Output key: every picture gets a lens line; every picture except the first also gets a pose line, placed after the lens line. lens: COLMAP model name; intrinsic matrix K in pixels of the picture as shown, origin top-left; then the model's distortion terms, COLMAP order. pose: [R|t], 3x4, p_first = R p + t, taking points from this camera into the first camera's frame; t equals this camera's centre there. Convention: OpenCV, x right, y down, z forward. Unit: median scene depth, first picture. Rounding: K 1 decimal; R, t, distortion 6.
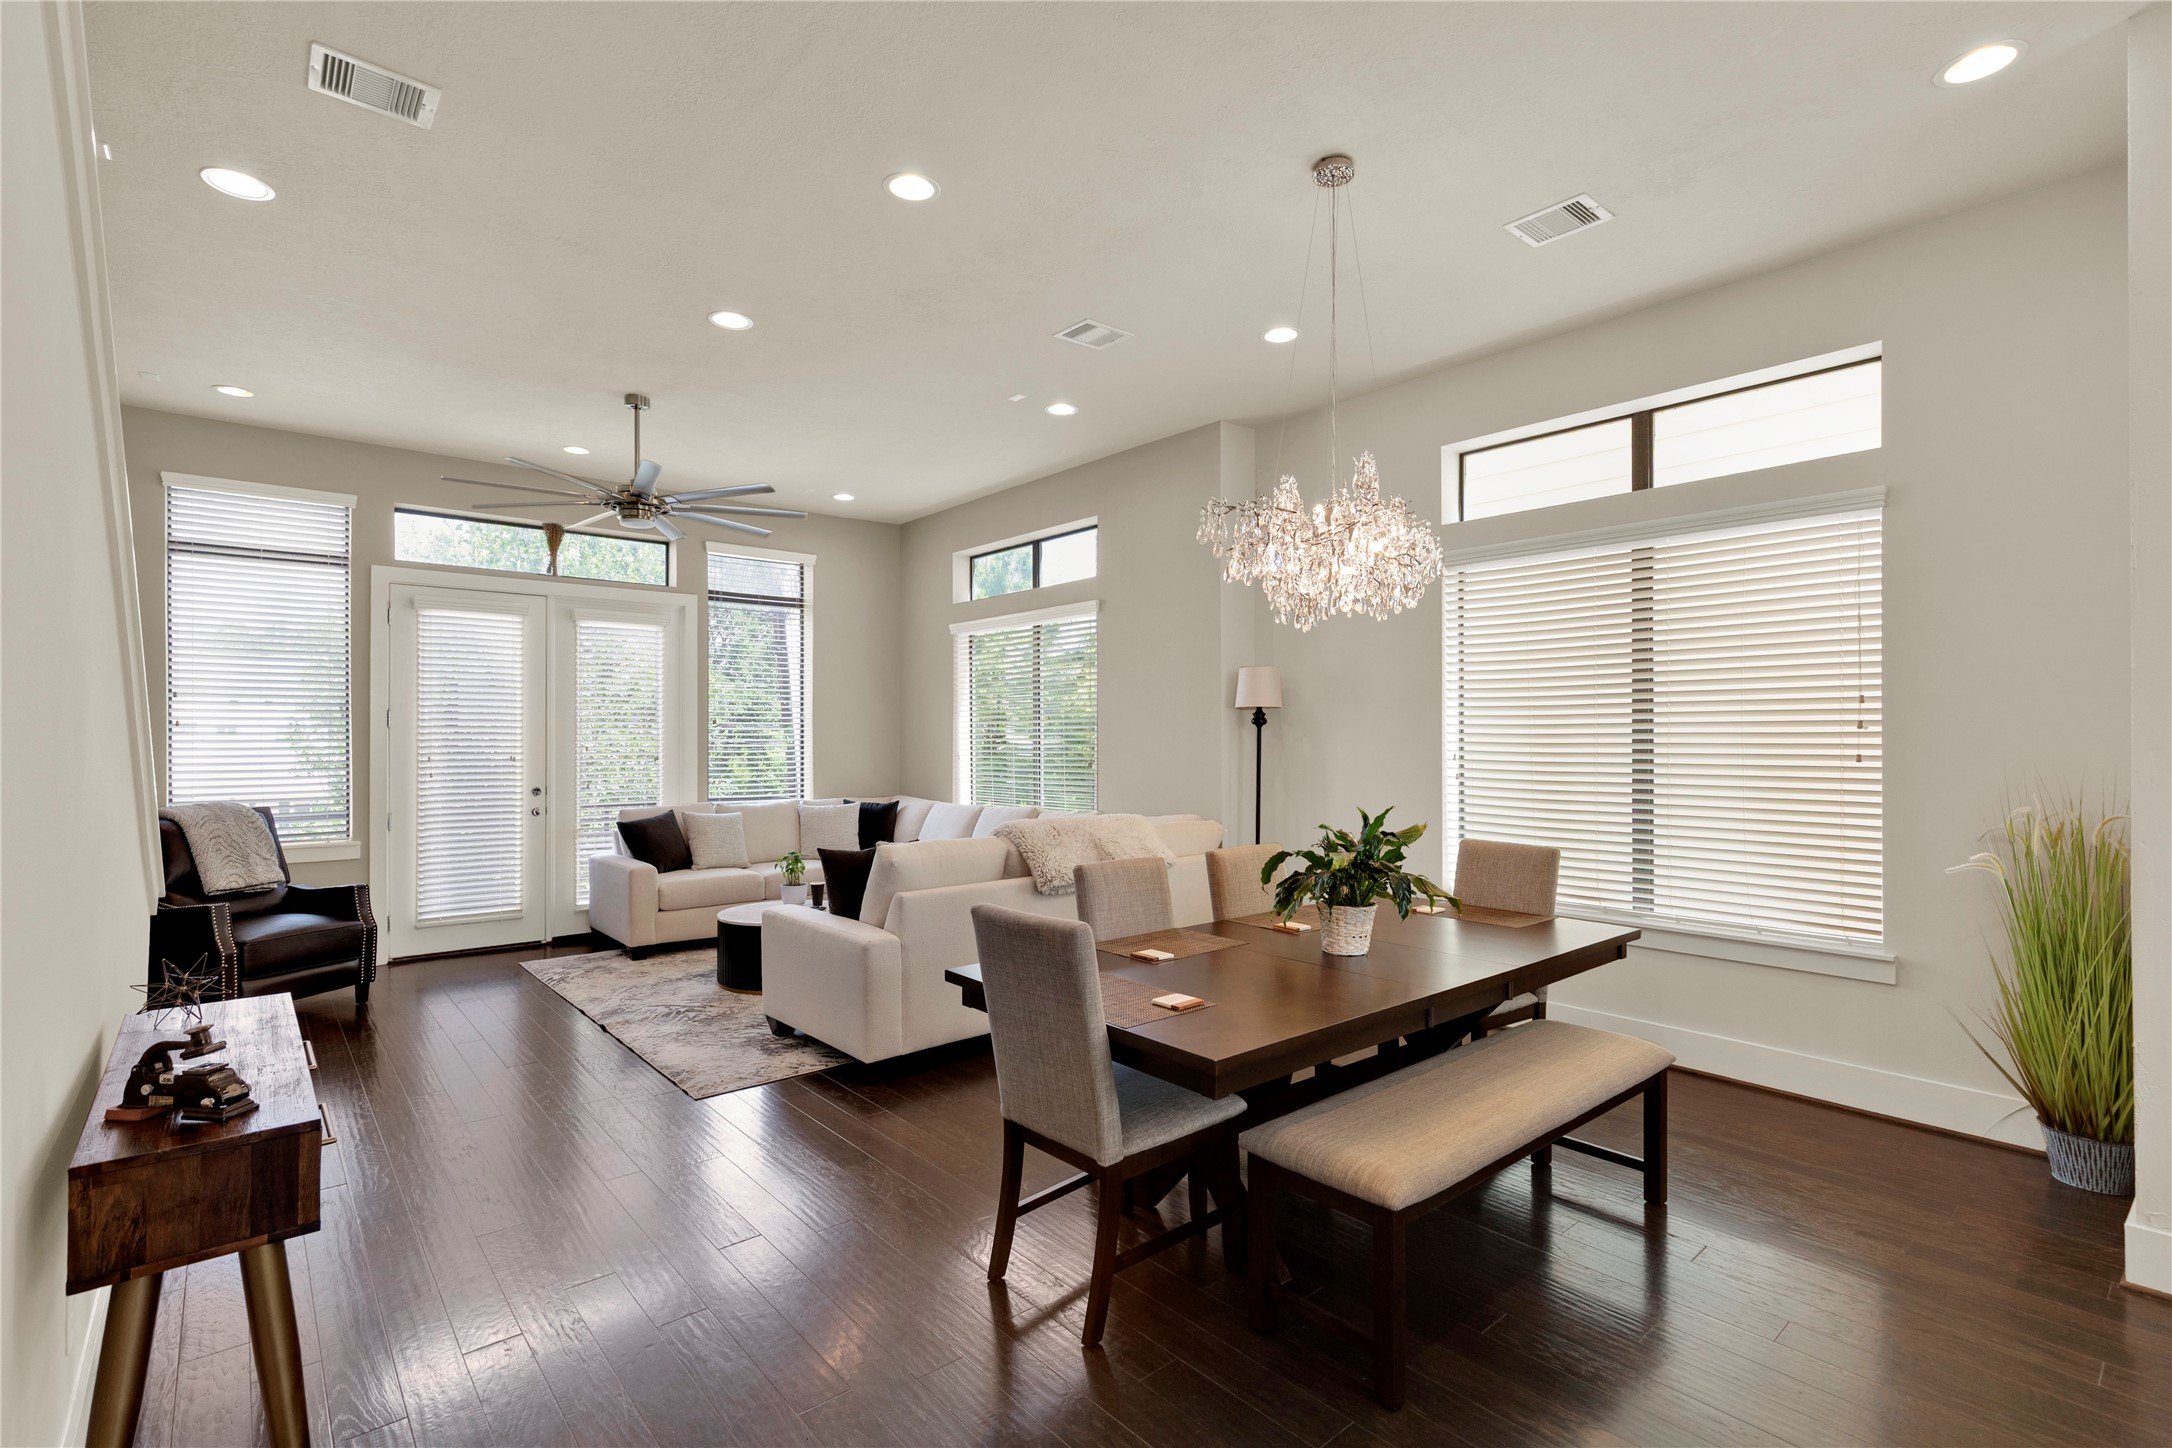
lens RADIAL K [[989.5, 0, 1083.9], [0, 989.5, 736.6], [0, 0, 1]] dist [0.007556, -0.001291]
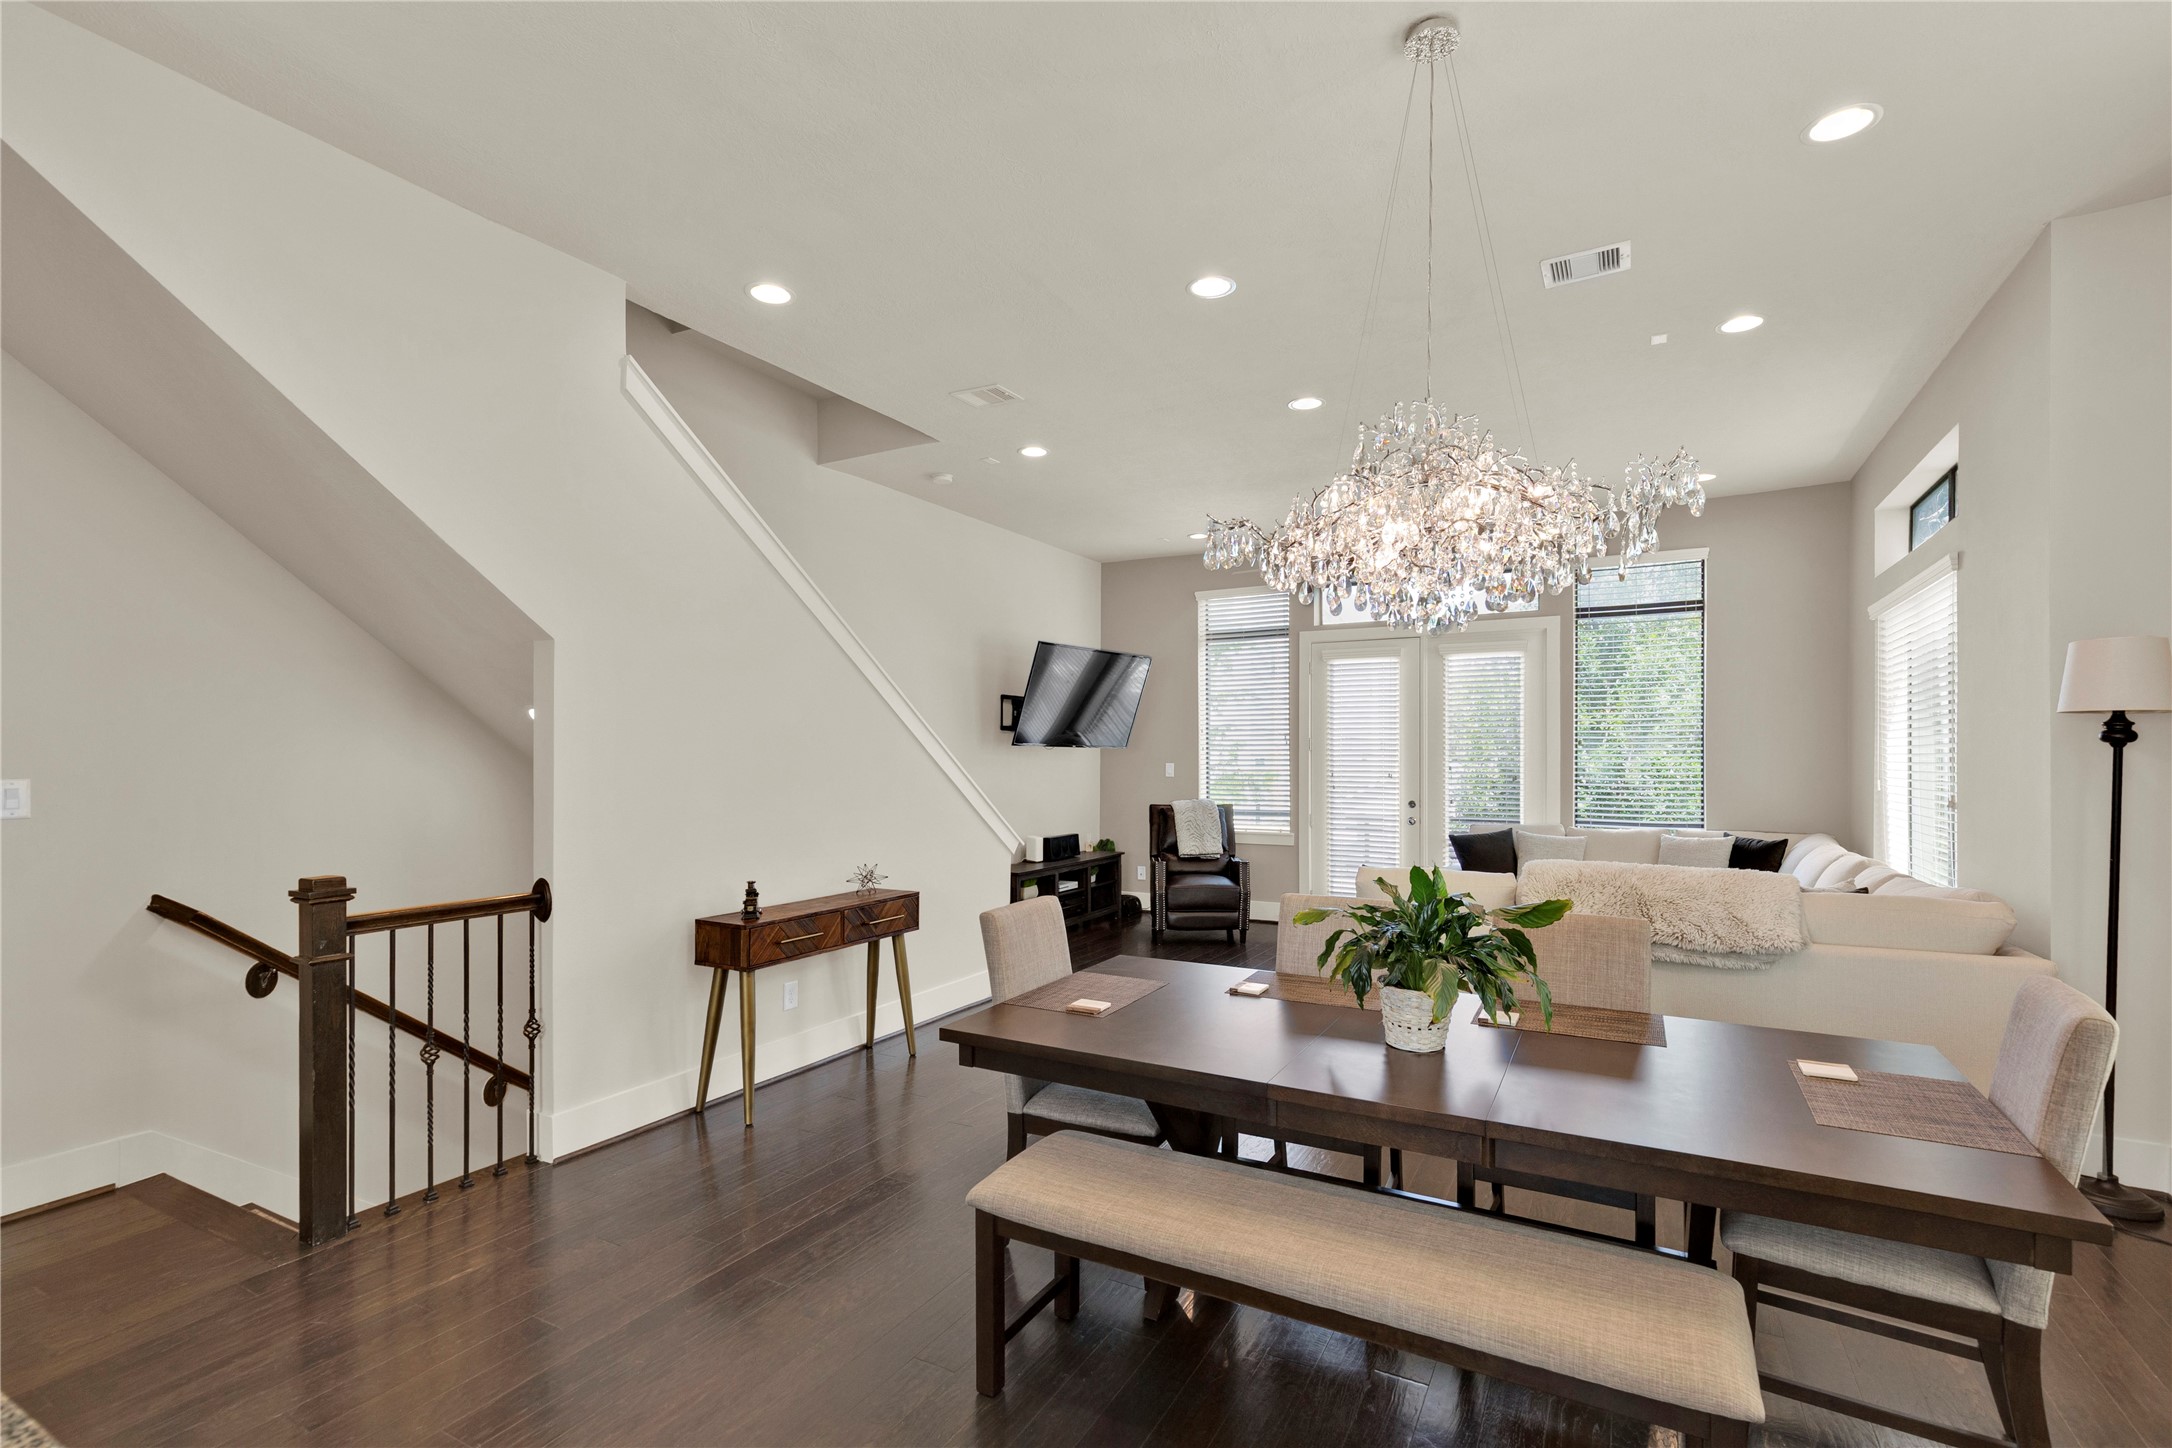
lens RADIAL K [[989.5, 0, 1087.5], [0, 989.5, 765.2], [0, 0, 1]] dist [0.007556, -0.001291]
pose [[0.355431, 0.010249, -0.934646, 0.438987], [0.004528, 0.999909, 0.012686, -0.008076], [0.934691, -0.008741, 0.355353, 0.232779]]
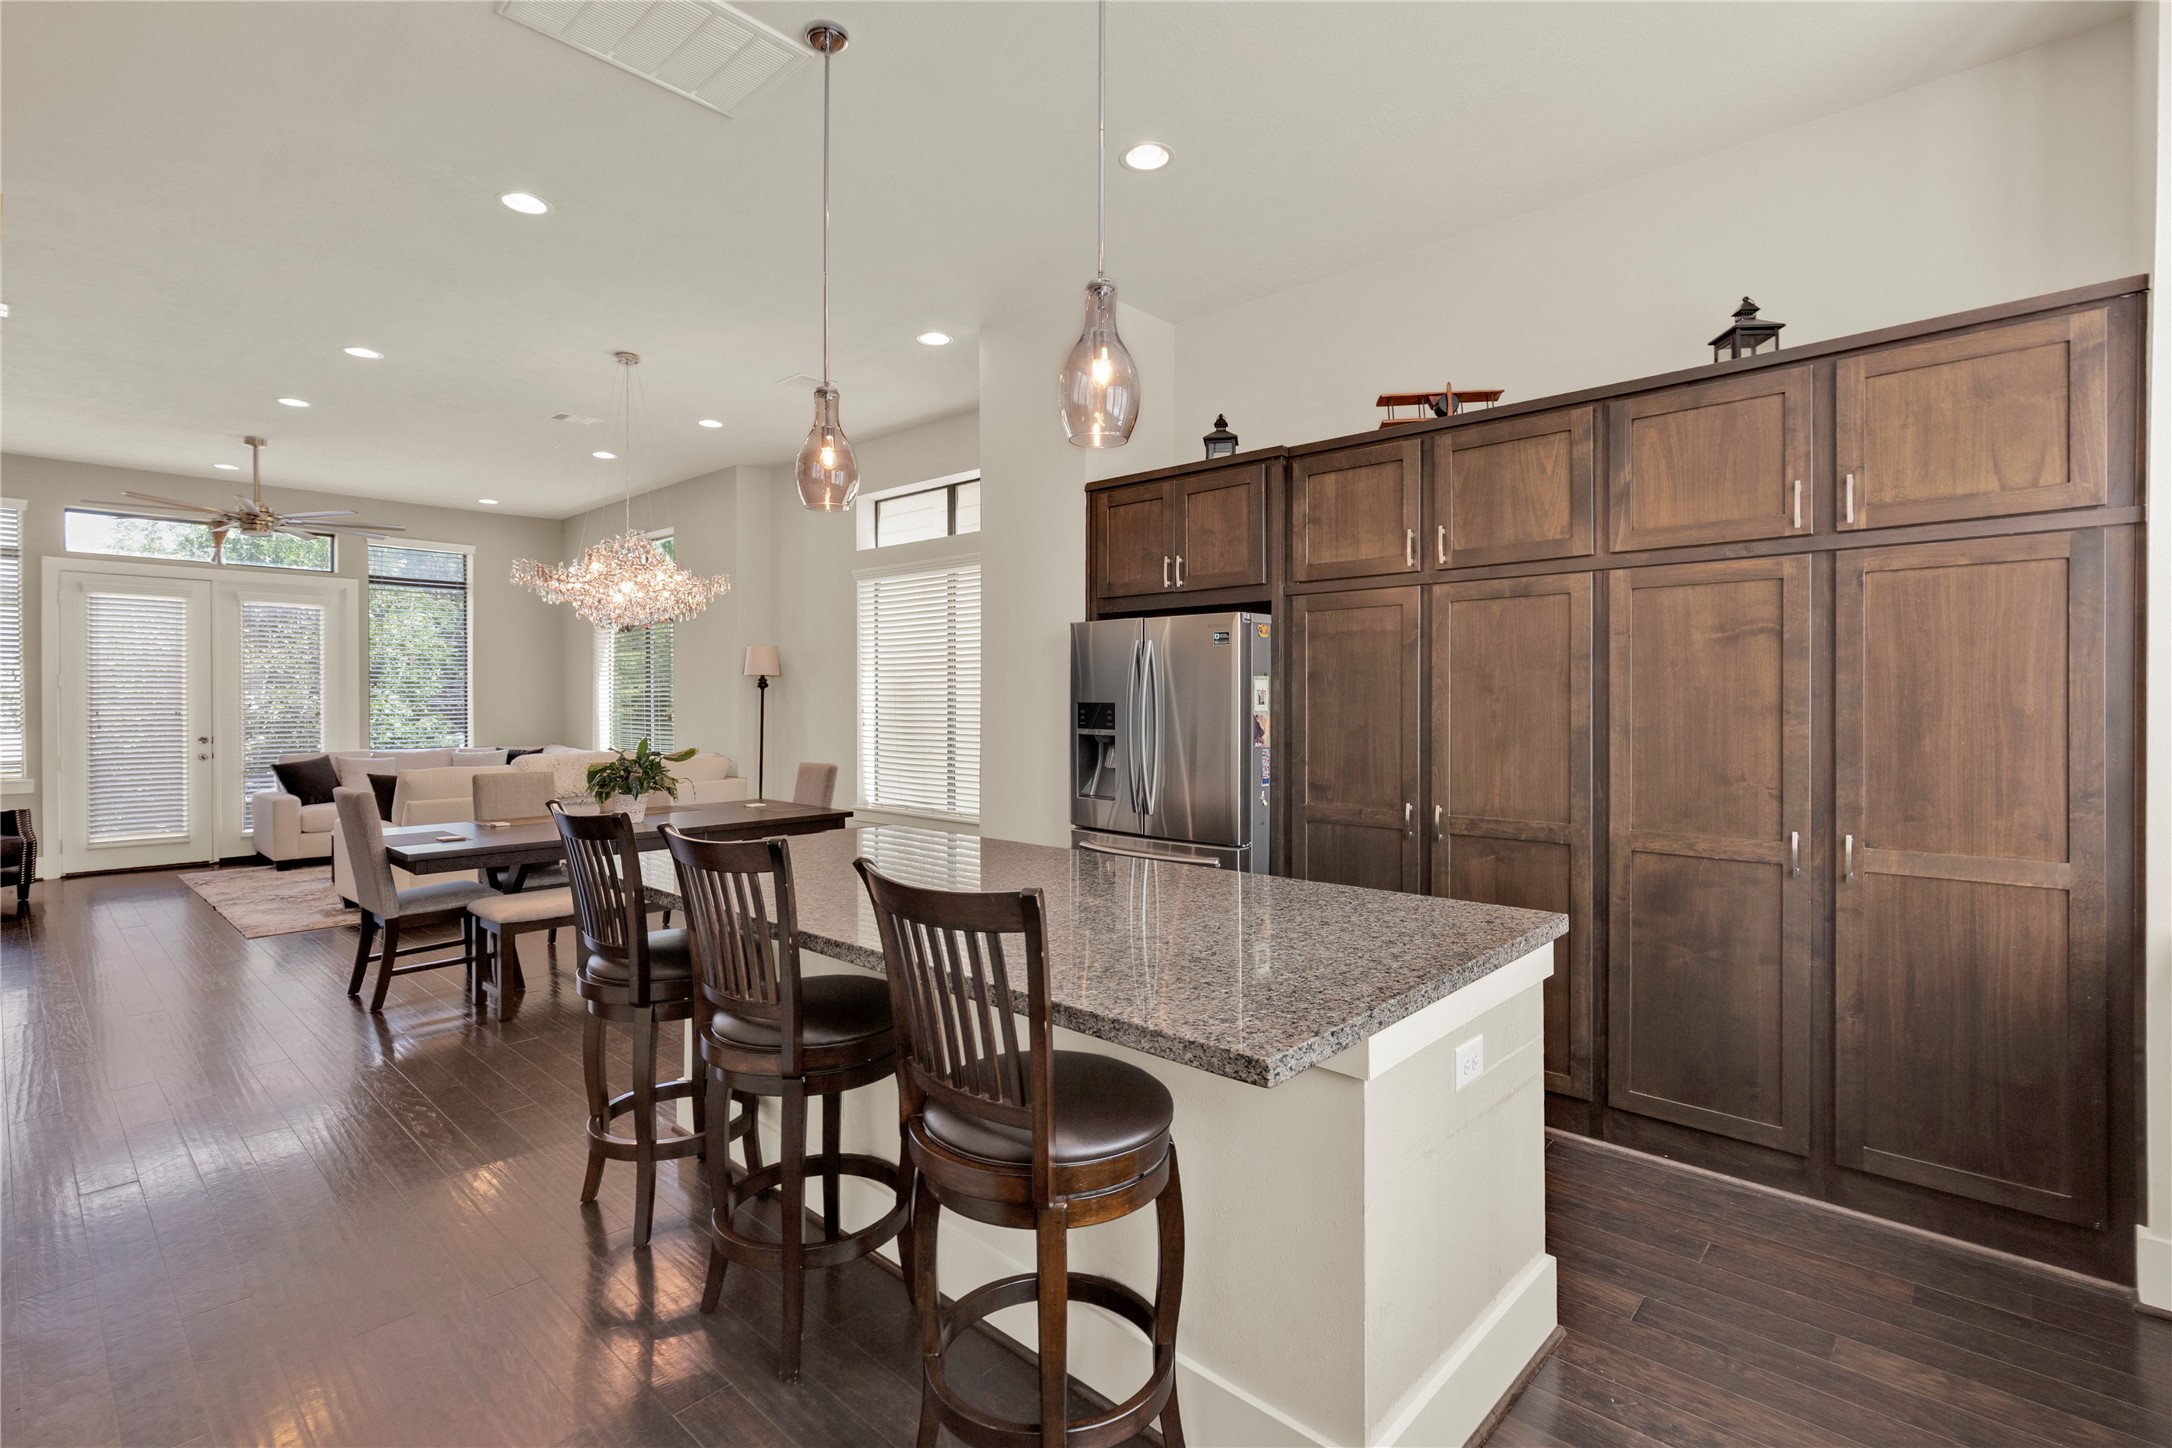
lens RADIAL K [[989.5, 0, 1082.9], [0, 989.5, 710.8], [0, 0, 1]] dist [0.007556, -0.001291]
pose [[0.992193, -0.000436, 0.124709, 0.399554], [-0.001491, 0.999881, 0.015364, -0.001590], [-0.124701, -0.015430, 0.992074, -0.381184]]
